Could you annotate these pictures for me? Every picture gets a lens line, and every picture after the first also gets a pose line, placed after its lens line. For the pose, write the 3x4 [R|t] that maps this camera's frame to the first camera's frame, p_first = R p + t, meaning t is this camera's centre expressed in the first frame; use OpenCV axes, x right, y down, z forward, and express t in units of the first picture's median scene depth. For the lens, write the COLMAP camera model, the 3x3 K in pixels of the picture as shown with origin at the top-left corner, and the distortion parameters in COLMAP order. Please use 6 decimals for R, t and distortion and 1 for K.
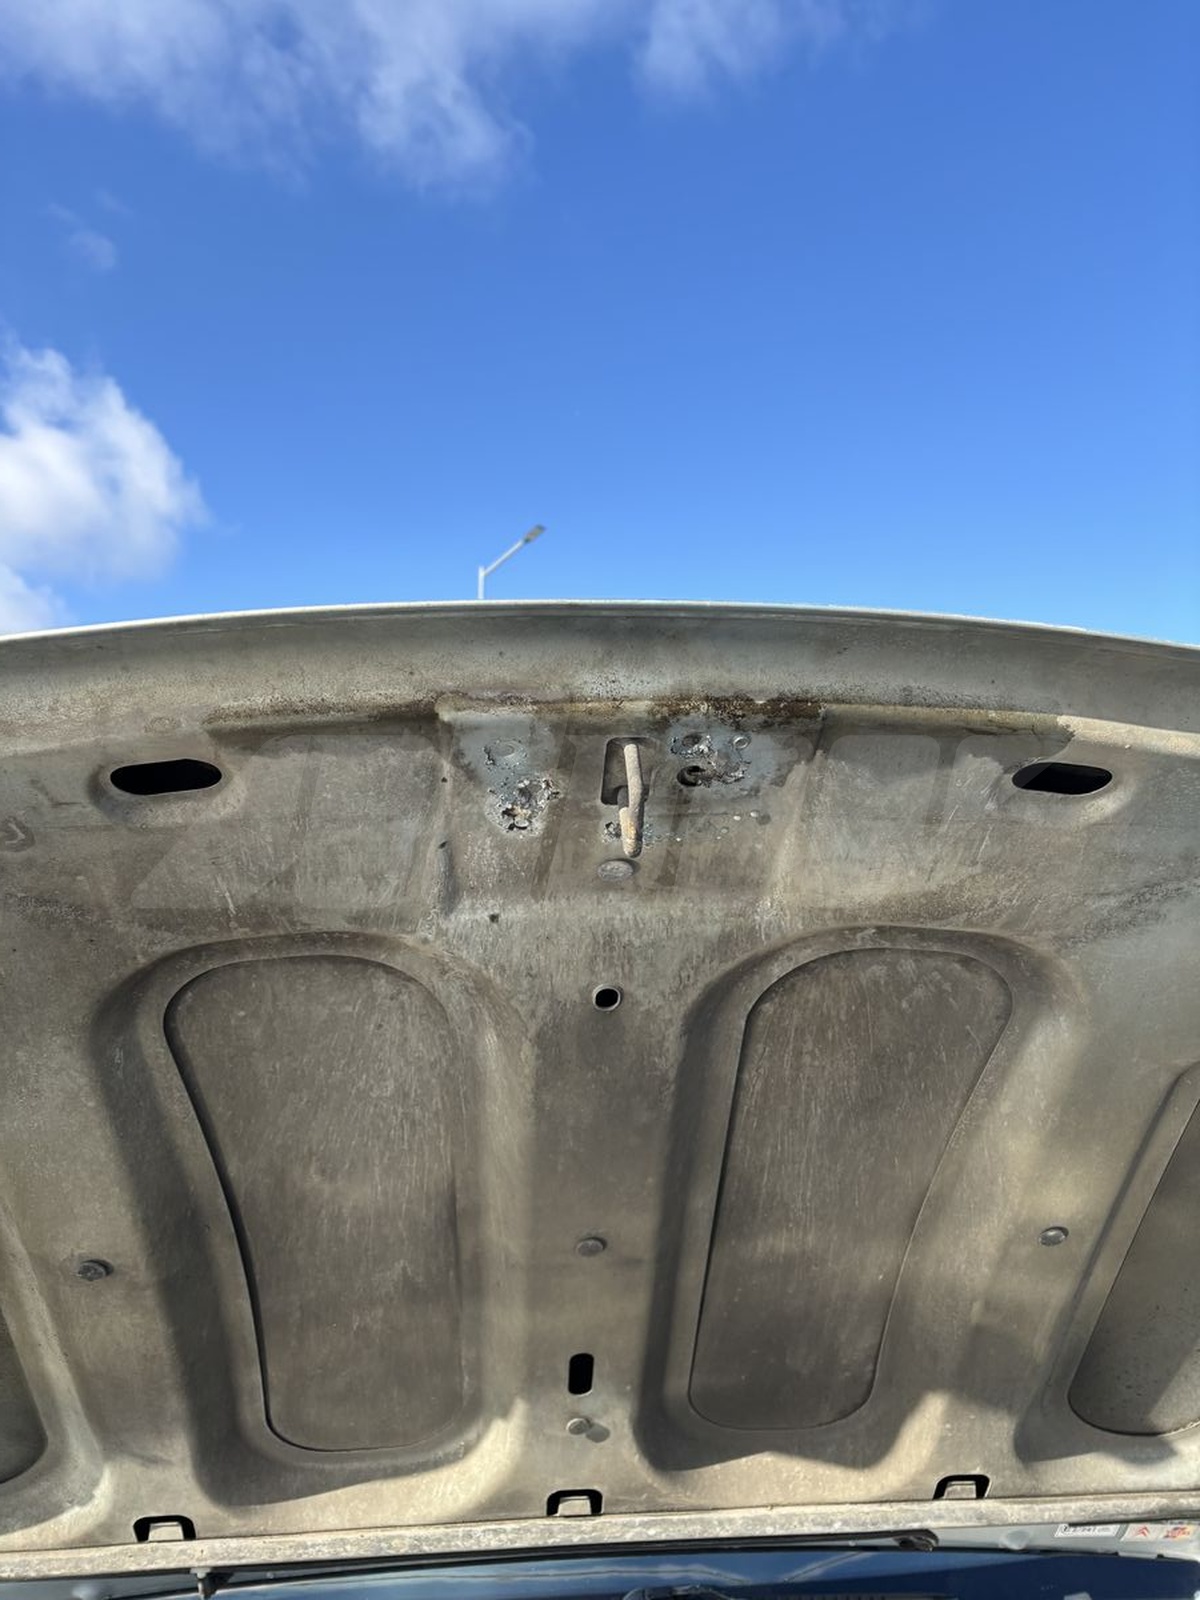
lens RADIAL K [[1179.3, 0, 612.0], [0, 1179.3, 794.5], [0, 0, 1]] dist [0.041259, -0.043543]
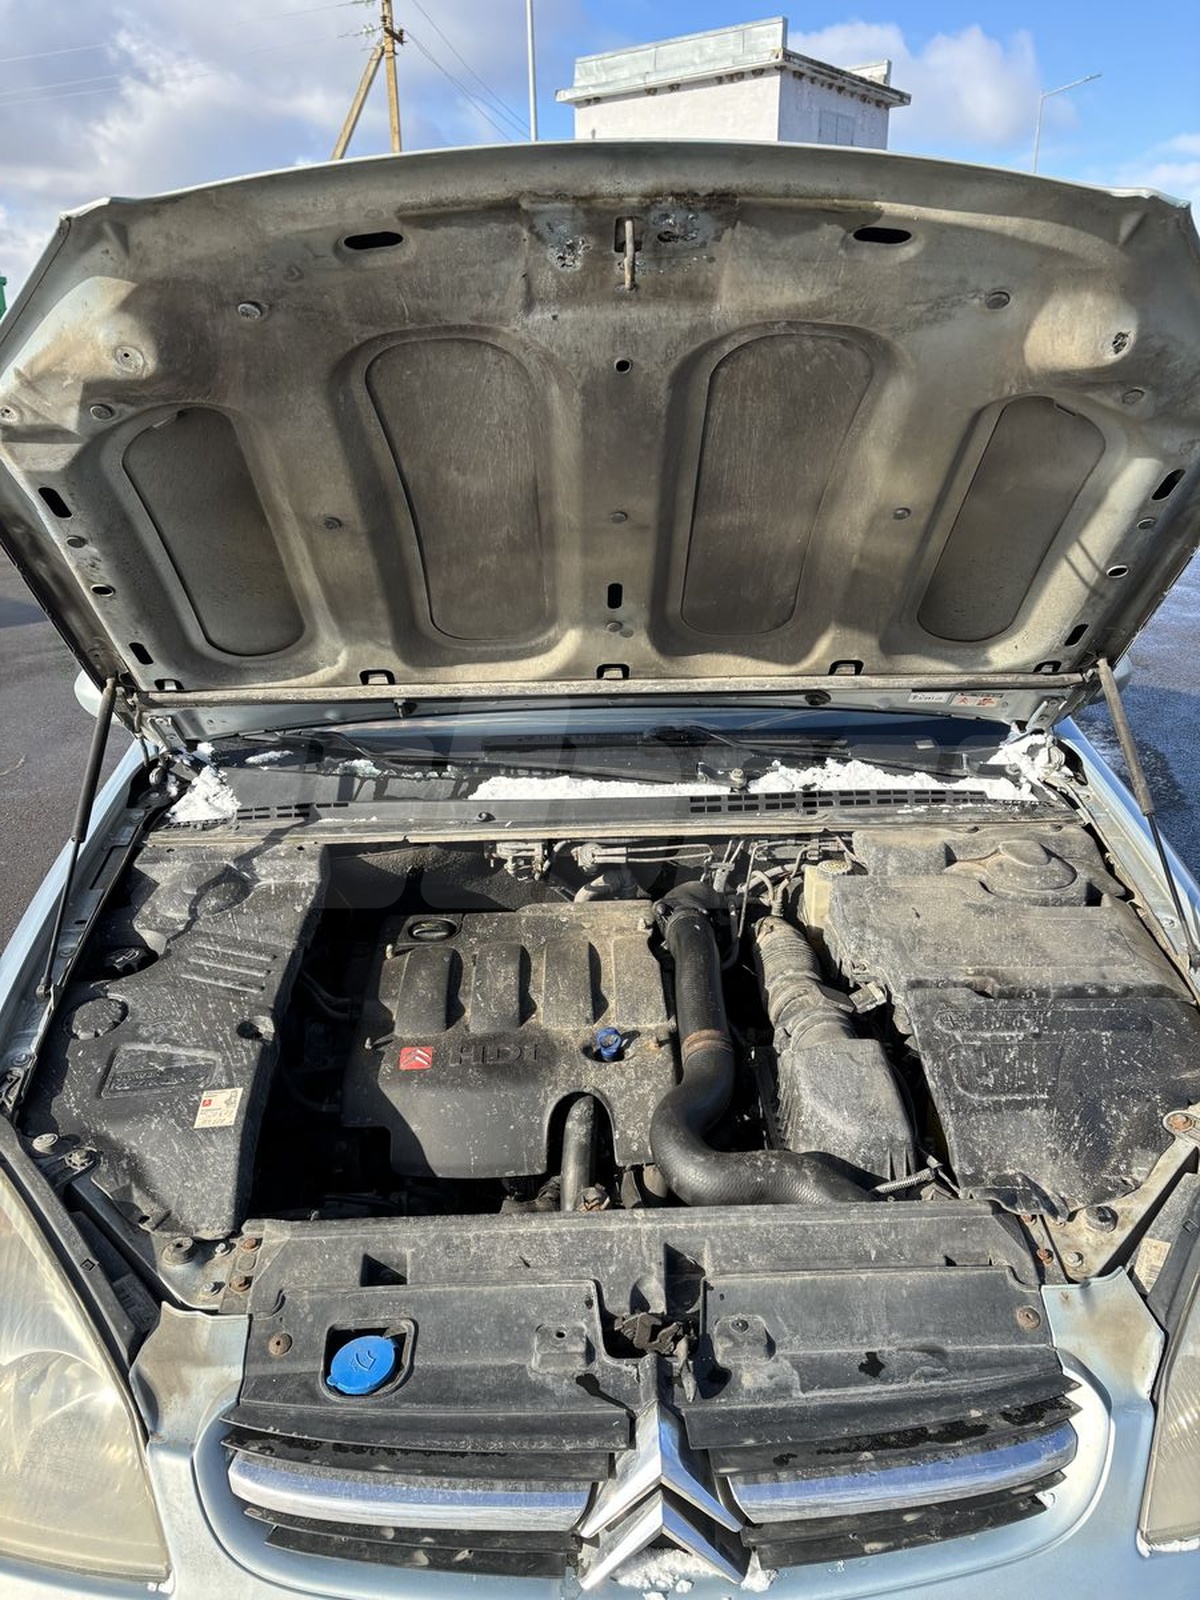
lens RADIAL K [[1179.3, 0, 611.6], [0, 1179.3, 796.3], [0, 0, 1]] dist [0.041259, -0.043543]
pose [[0.998572, 0.023209, -0.048108, 0.064421], [0.005153, 0.854611, 0.519242, -0.155328], [0.053164, -0.518749, 0.853272, -0.656899]]
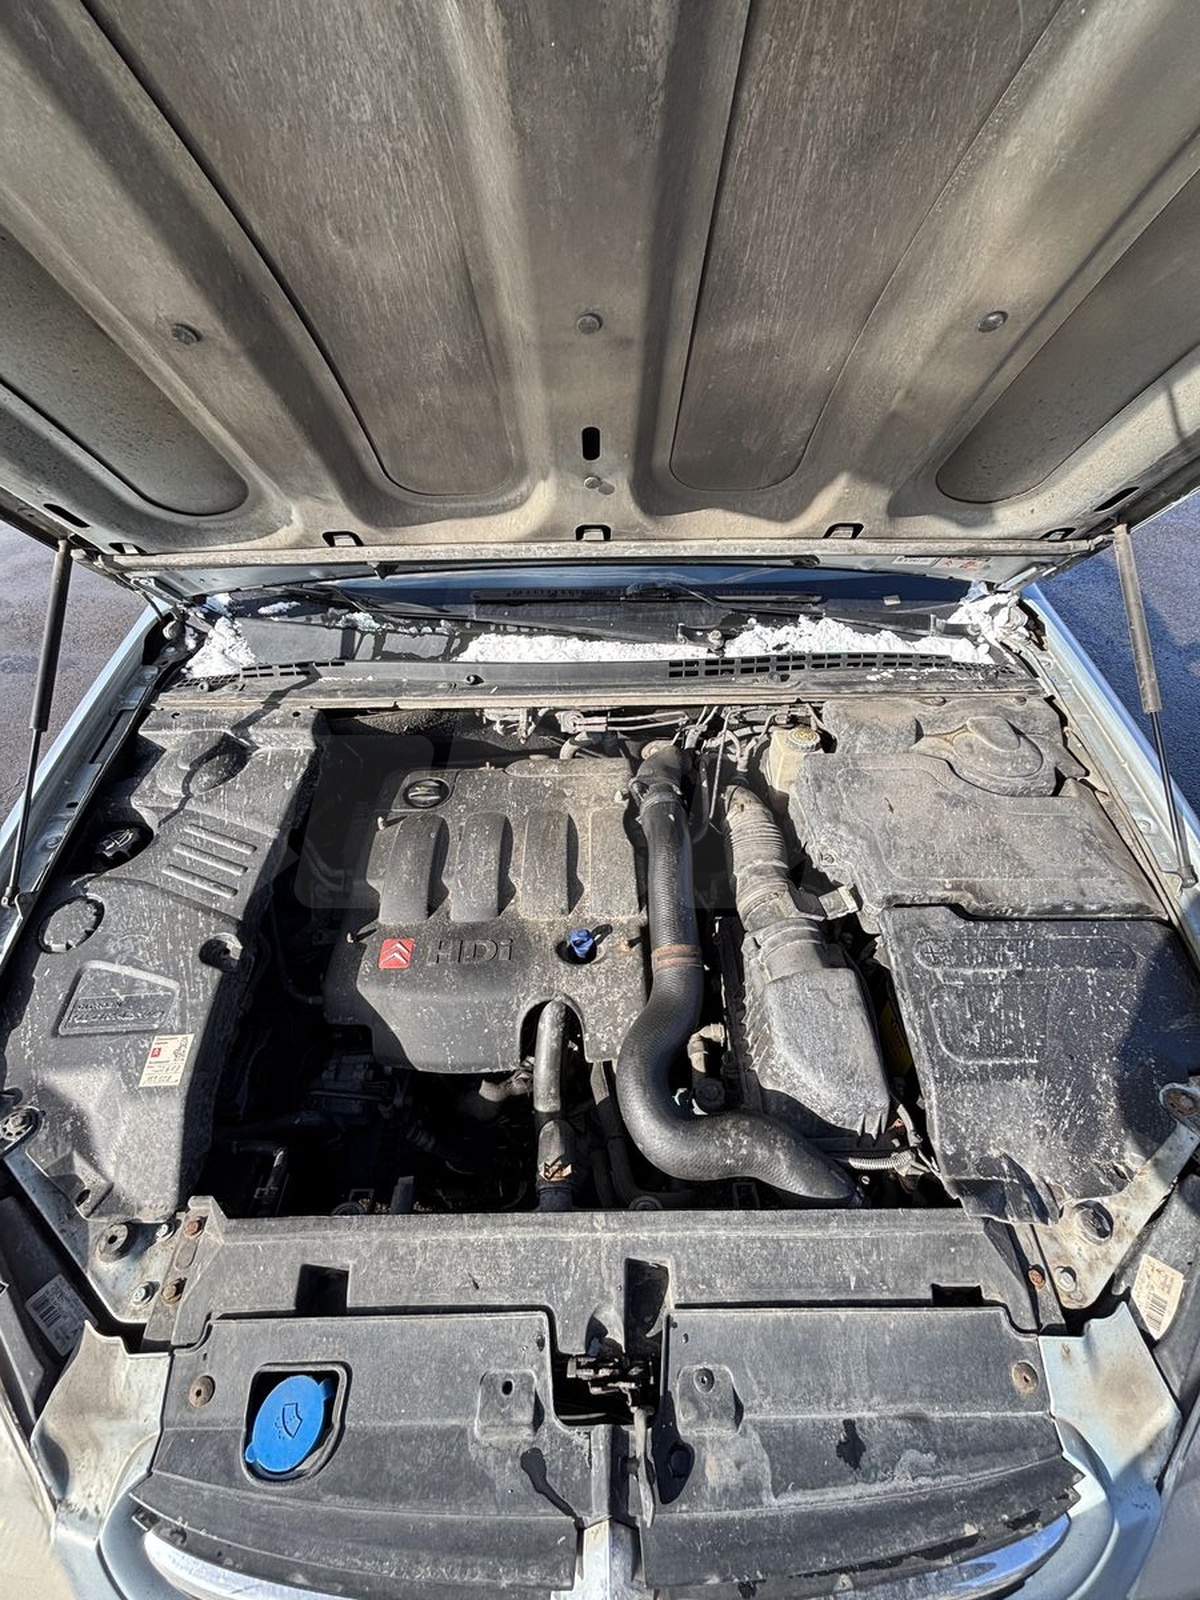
lens RADIAL K [[641.5, 0, 603.8], [0, 641.5, 810.3], [0, 0, 1]] dist [-0.005524, 0.001482]
pose [[0.997288, 0.053676, -0.050350, 0.056934], [0.007568, 0.605729, 0.795635, 0.173596], [0.073205, -0.793859, 0.603680, 0.238936]]
